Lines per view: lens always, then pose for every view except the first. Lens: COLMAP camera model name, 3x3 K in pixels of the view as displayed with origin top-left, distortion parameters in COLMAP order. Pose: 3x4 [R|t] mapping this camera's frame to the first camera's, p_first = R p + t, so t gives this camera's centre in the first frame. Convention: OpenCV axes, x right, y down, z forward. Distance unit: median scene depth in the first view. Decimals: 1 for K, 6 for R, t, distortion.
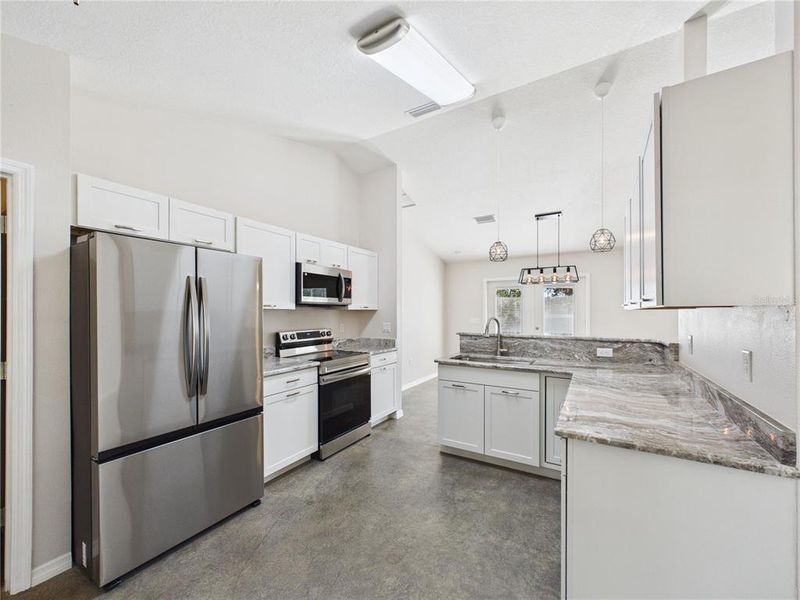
lens RADIAL K [[322.6, 0, 399.2], [0, 322.6, 308.2], [0, 0, 1]] dist [0.002843, 0.000036]
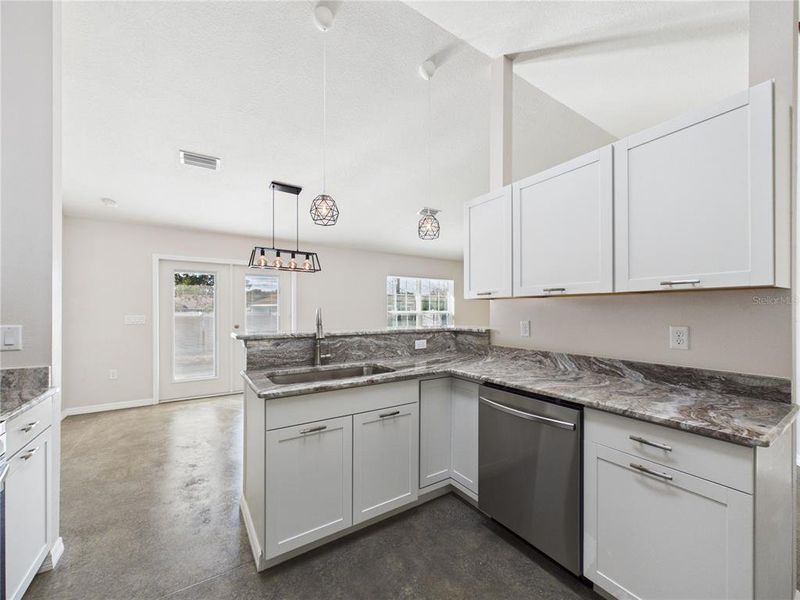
lens RADIAL K [[322.6, 0, 402.2], [0, 322.6, 309.5], [0, 0, 1]] dist [0.002843, 0.000036]
pose [[0.430037, 0.004144, 0.902802, -0.246784], [-0.010915, 0.999940, 0.000609, 0.032054], [-0.902745, -0.010116, 0.430057, 0.615988]]
